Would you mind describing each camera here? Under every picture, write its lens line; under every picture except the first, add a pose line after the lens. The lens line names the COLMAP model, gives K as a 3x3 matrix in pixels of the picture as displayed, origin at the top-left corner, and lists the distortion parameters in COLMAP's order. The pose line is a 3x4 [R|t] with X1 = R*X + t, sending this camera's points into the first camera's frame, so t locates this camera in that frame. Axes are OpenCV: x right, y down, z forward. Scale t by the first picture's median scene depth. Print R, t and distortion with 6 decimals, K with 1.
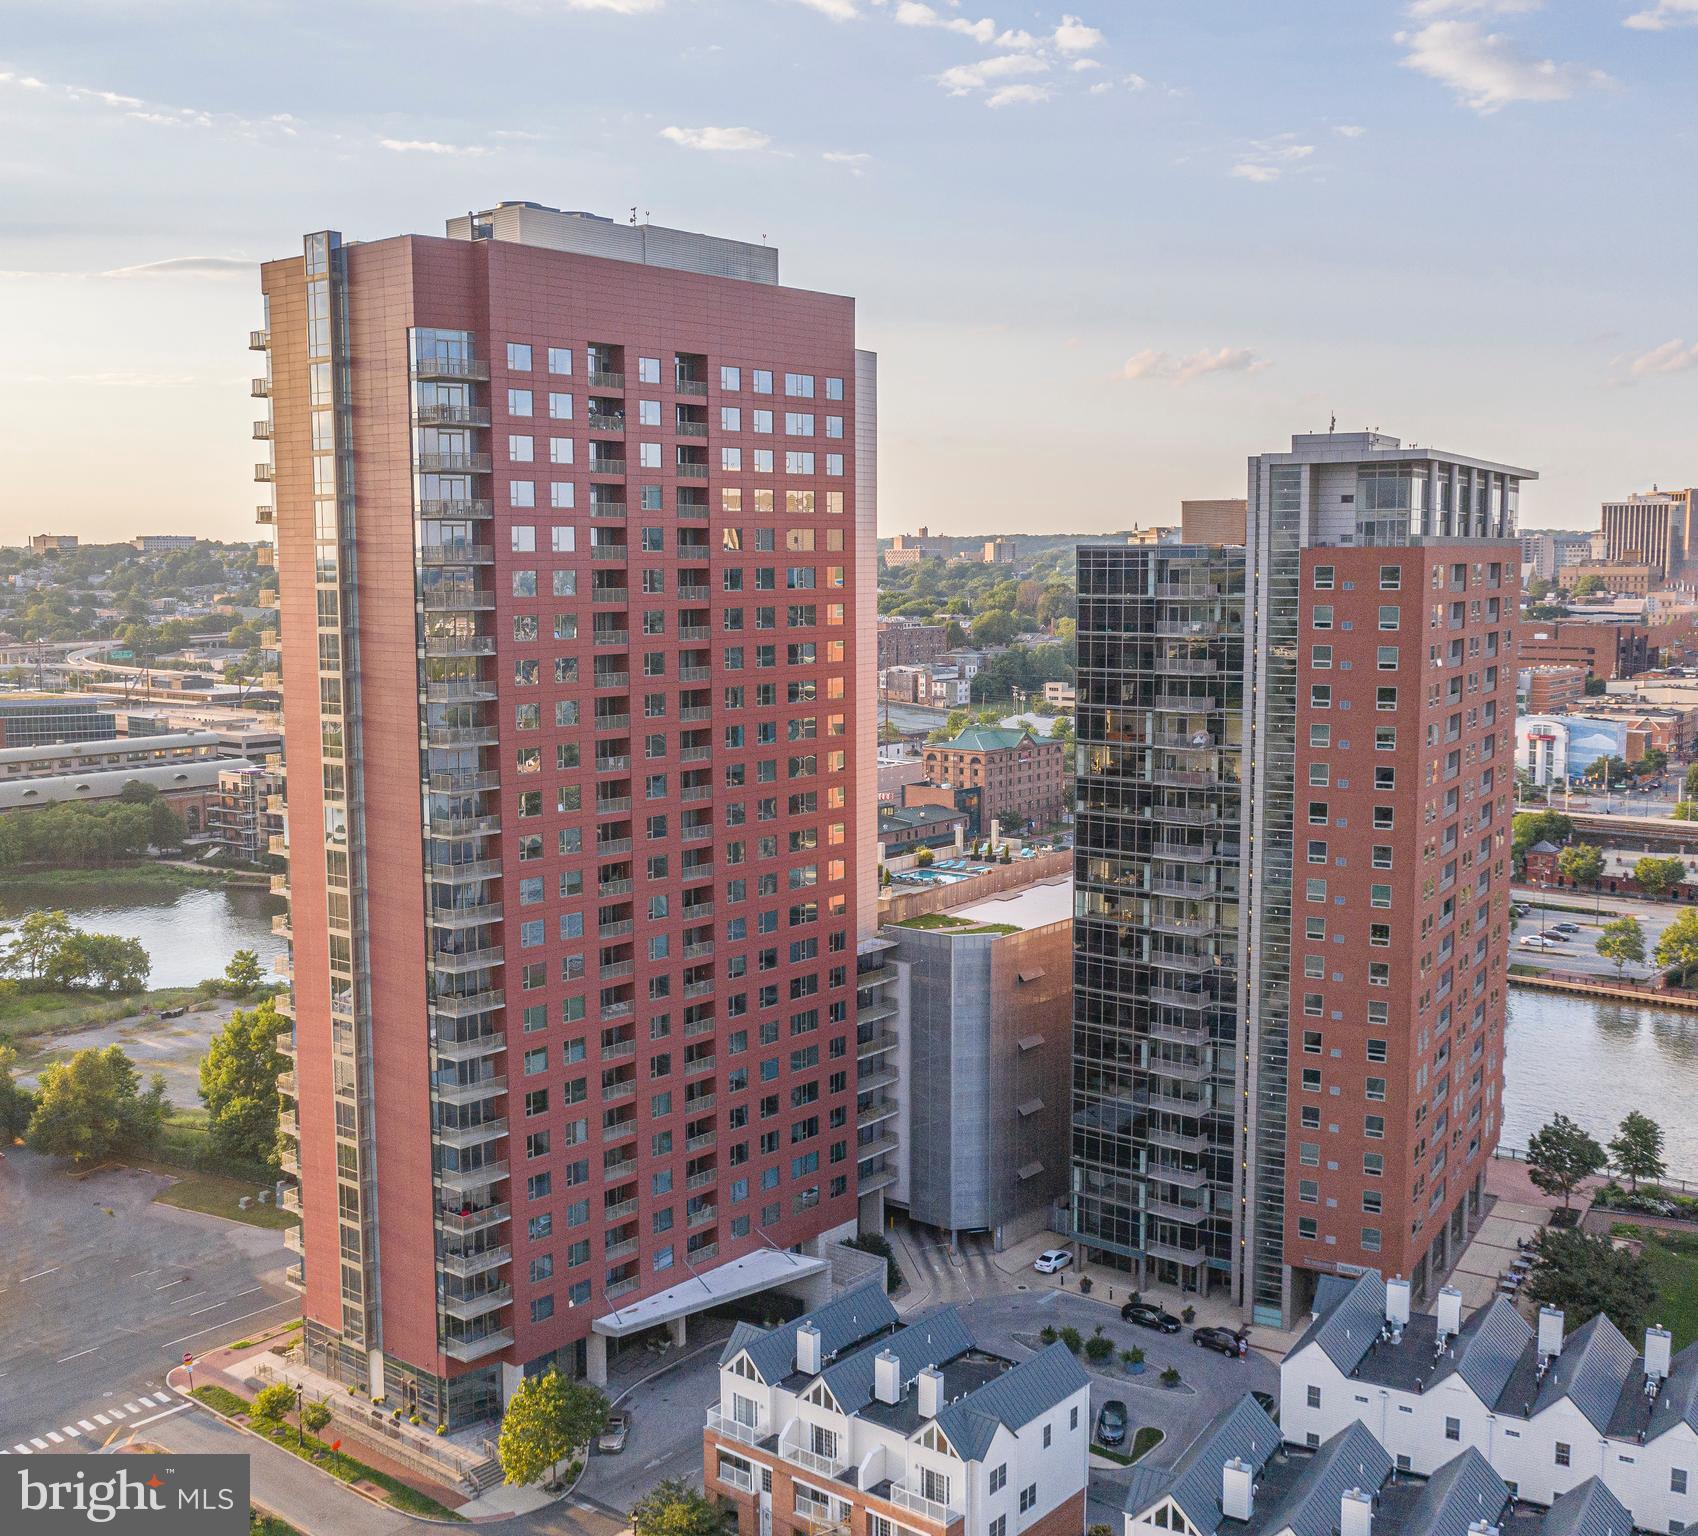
lens RADIAL K [[1807.4, 0, 848.6], [0, 1807.4, 769.0], [0, 0, 1]] dist [-0.010425, 0.000000]
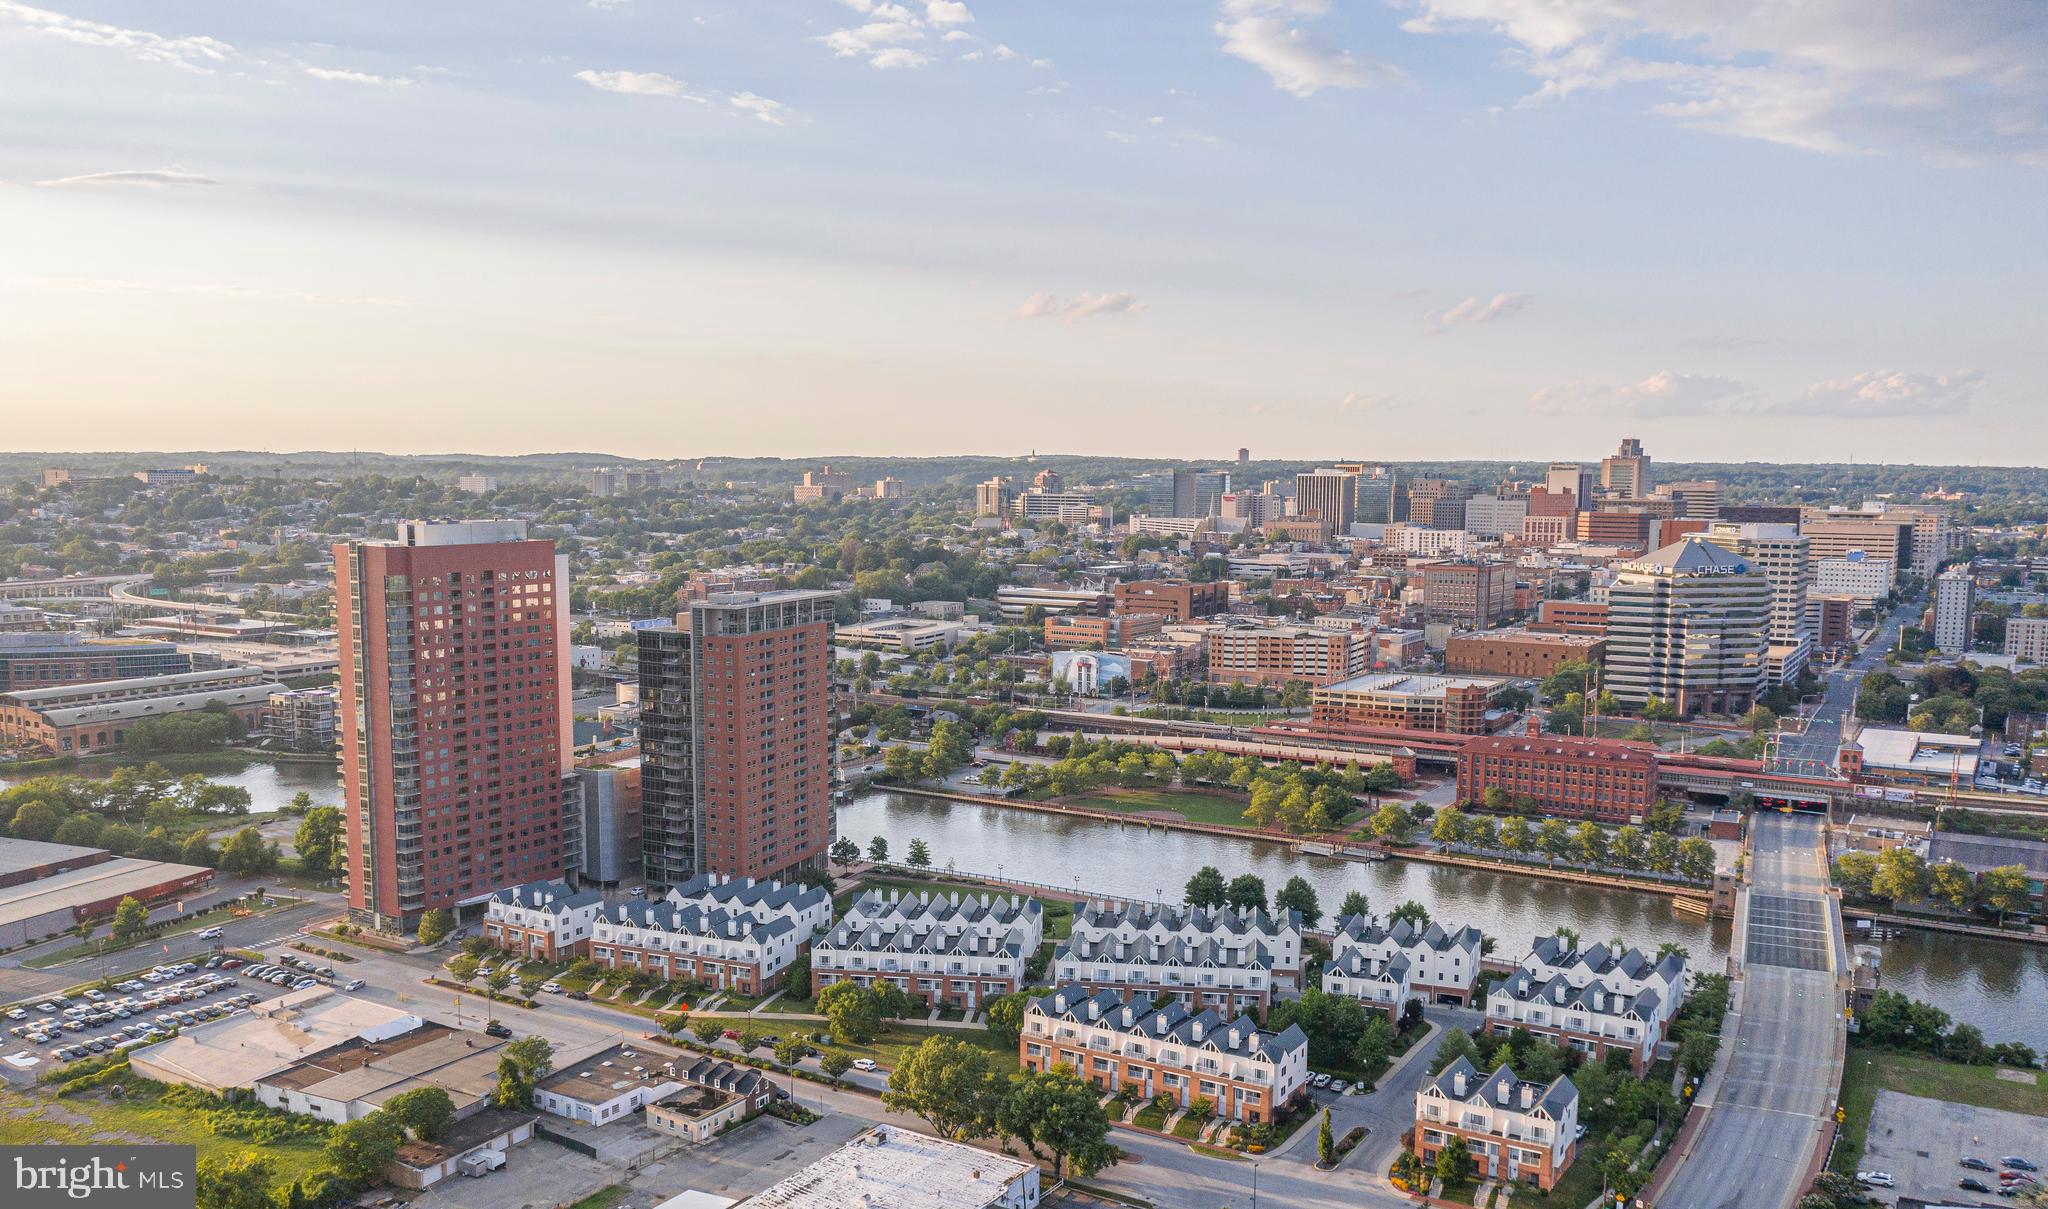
lens RADIAL K [[1600.6, 0, 1021.5], [0, 1600.6, 680.0], [0, 0, 1]] dist [0.010763, -0.001635]
pose [[0.990616, -0.006469, 0.136518, 0.317604], [0.004569, 0.999888, 0.014221, -0.066732], [-0.136595, -0.013464, 0.990536, -1.293005]]
